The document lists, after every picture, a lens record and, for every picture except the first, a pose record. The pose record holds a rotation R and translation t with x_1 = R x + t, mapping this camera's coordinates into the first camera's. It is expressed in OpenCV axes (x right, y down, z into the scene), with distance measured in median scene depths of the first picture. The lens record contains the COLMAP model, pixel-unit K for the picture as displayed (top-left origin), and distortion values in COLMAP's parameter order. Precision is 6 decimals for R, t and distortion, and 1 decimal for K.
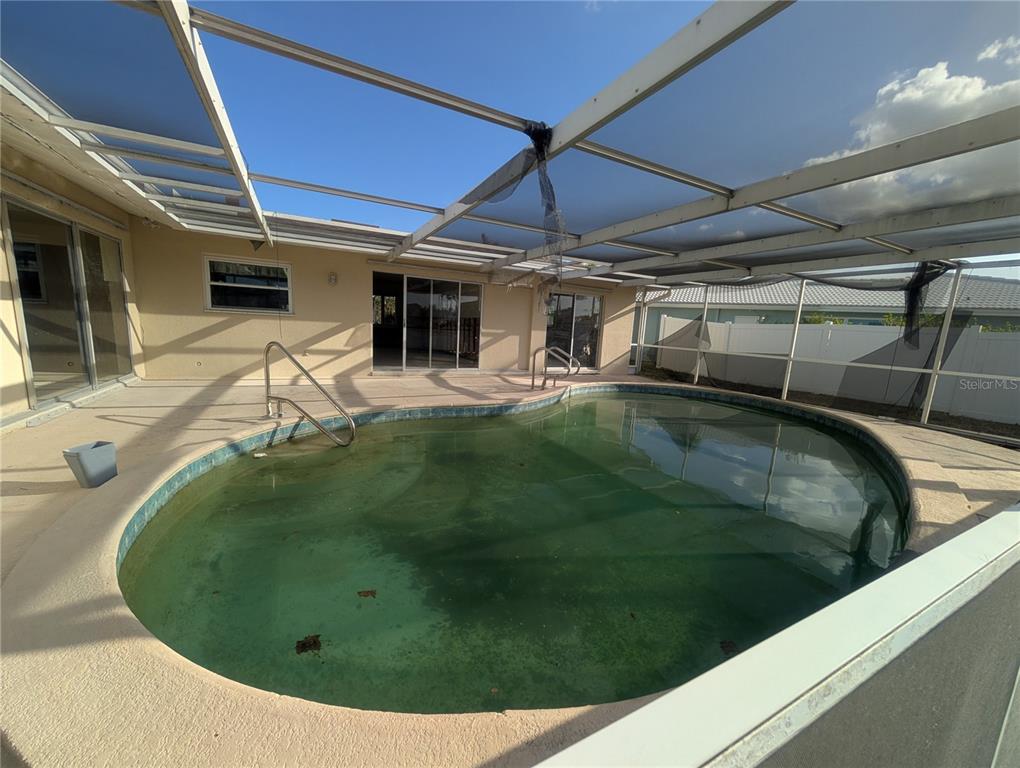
lens RADIAL K [[384.0, 0, 504.8], [0, 384.0, 386.3], [0, 0, 1]] dist [0.001750, 0.000100]
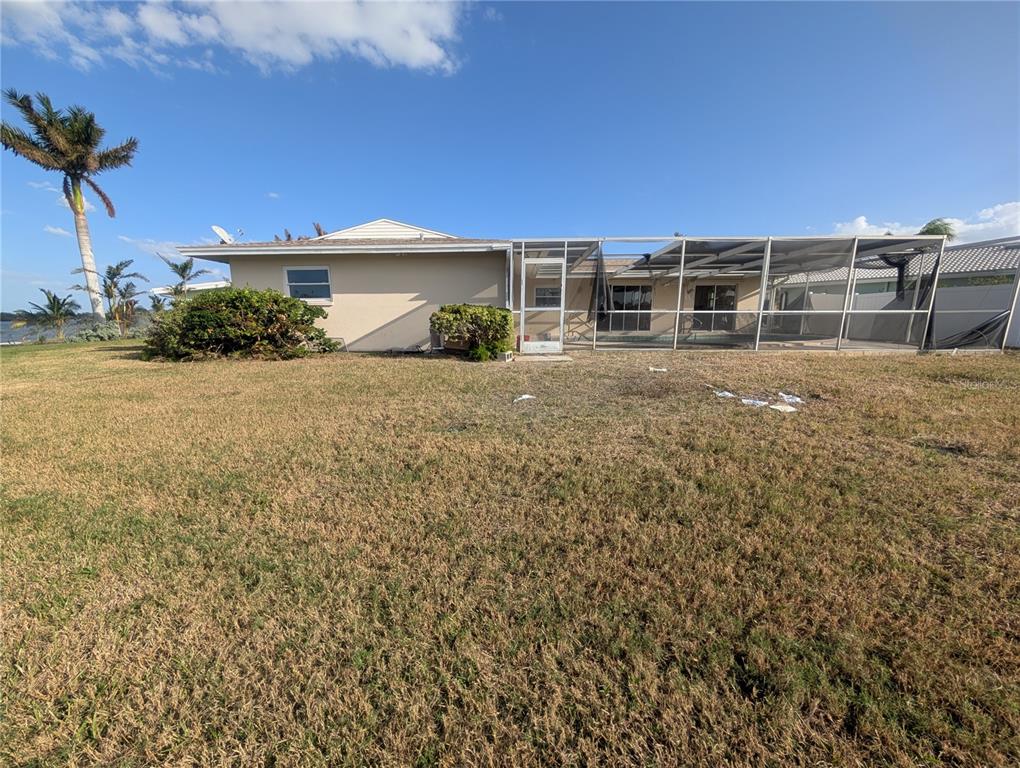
lens RADIAL K [[384.0, 0, 505.4], [0, 384.0, 383.2], [0, 0, 1]] dist [0.001750, 0.000100]
pose [[0.878672, 0.023466, -0.476849, 0.208061], [-0.024979, 0.999683, 0.003167, 0.218105], [0.476772, 0.009128, 0.878980, -0.958119]]
